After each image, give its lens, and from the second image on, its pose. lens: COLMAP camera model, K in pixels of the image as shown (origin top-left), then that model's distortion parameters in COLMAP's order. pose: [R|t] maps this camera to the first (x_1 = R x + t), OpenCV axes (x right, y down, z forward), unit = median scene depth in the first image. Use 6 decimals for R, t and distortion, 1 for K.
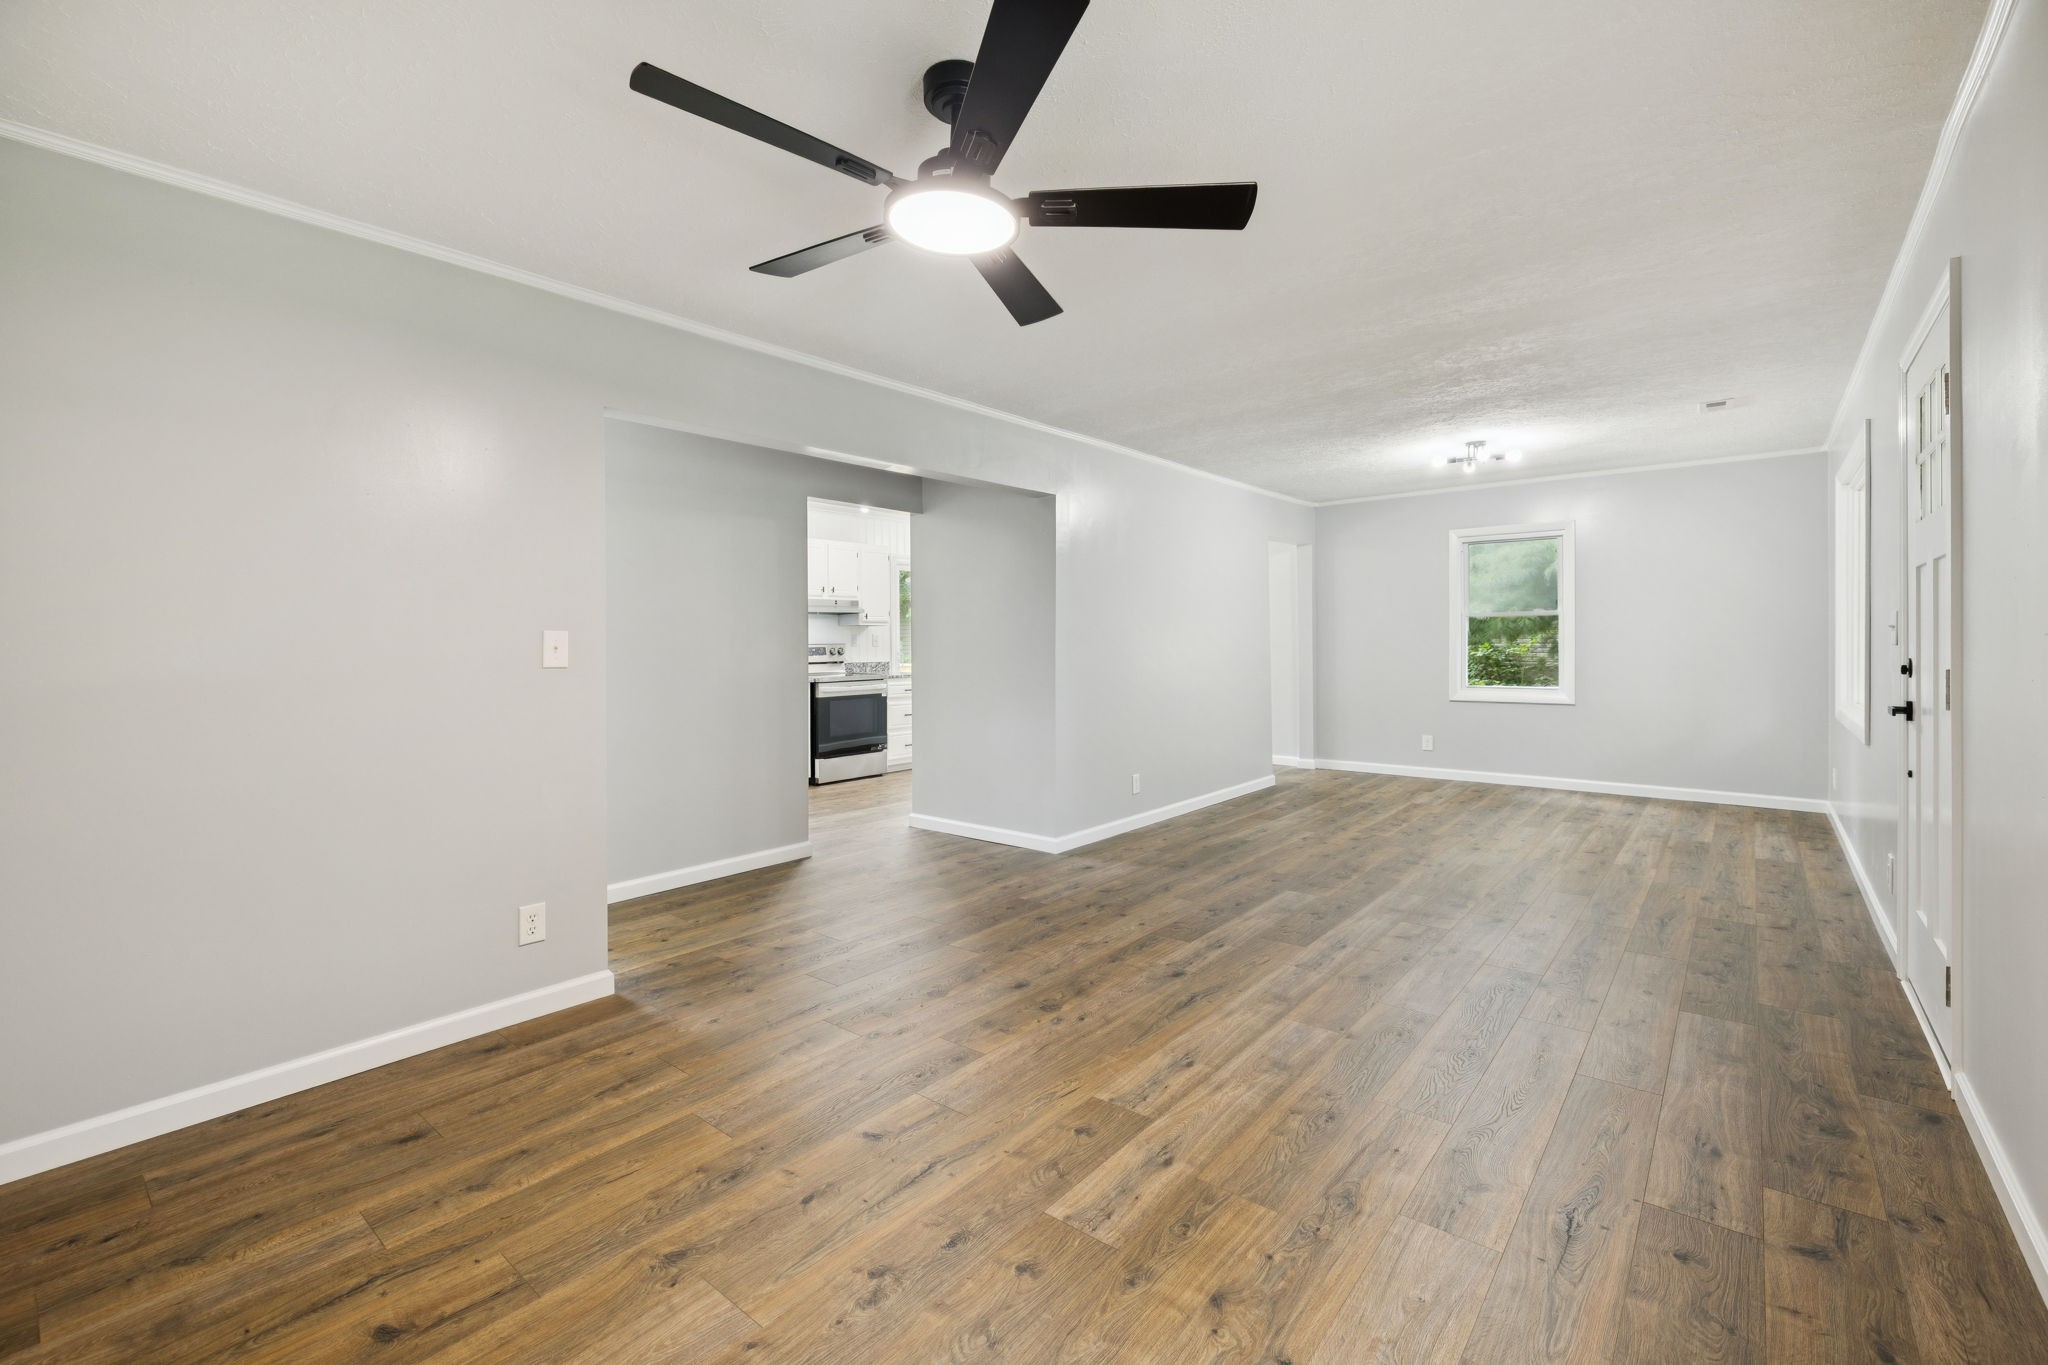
lens RADIAL K [[863.2, 0, 1003.4], [0, 863.2, 660.6], [0, 0, 1]] dist [-0.000658, -0.000801]
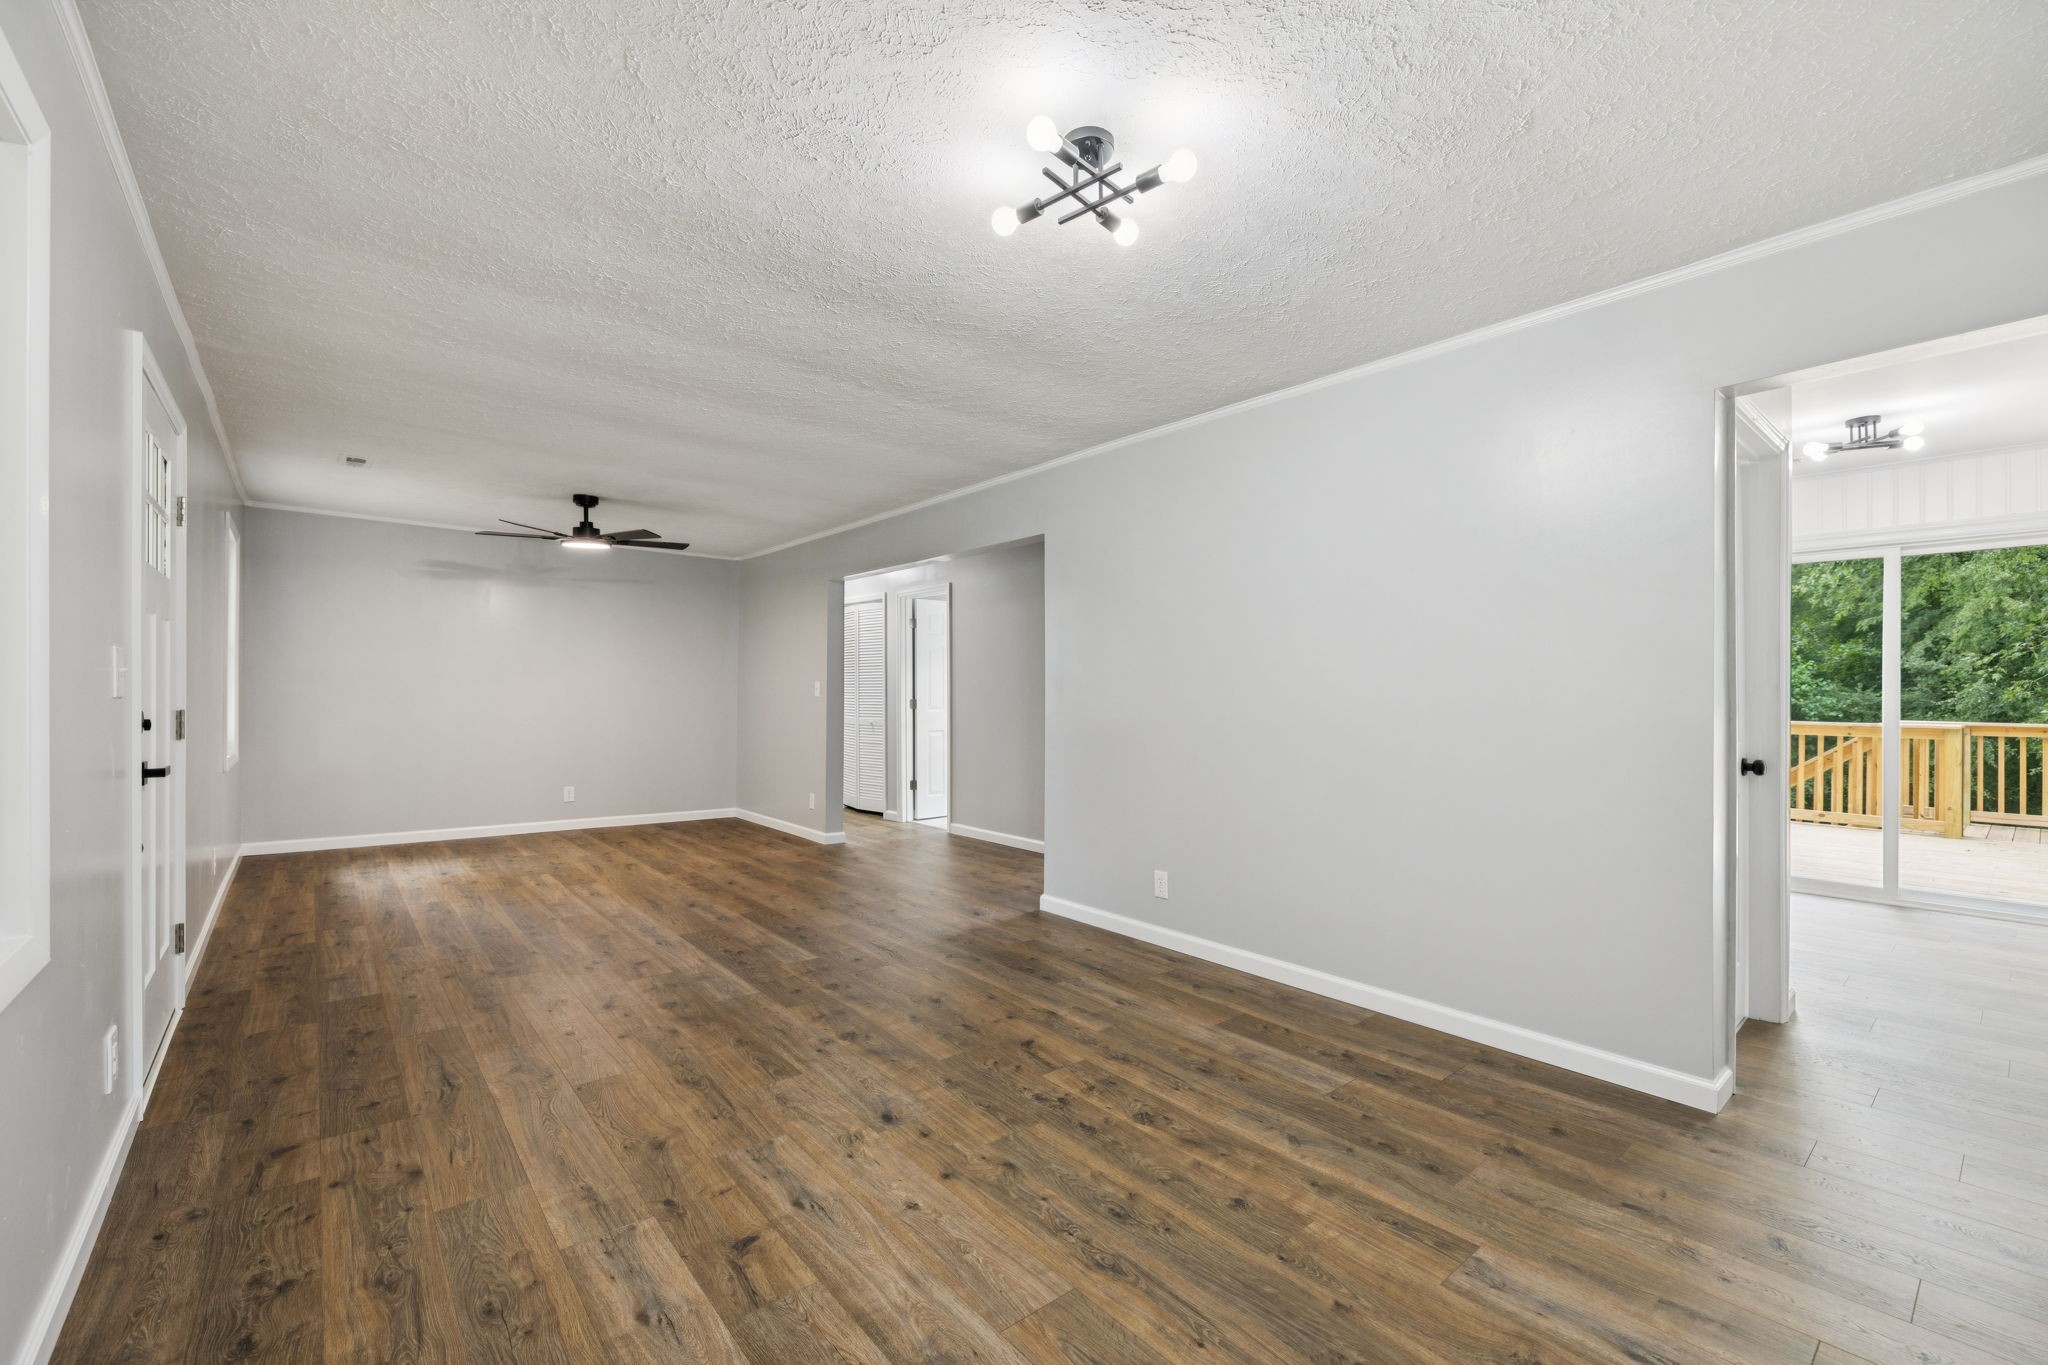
lens RADIAL K [[863.2, 0, 1030.5], [0, 863.2, 661.7], [0, 0, 1]] dist [-0.000658, -0.000801]
pose [[-0.160764, -0.024943, -0.986678, 1.653882], [-0.022649, 0.999511, -0.021578, -0.045369], [0.986733, 0.018878, -0.161251, 1.871925]]
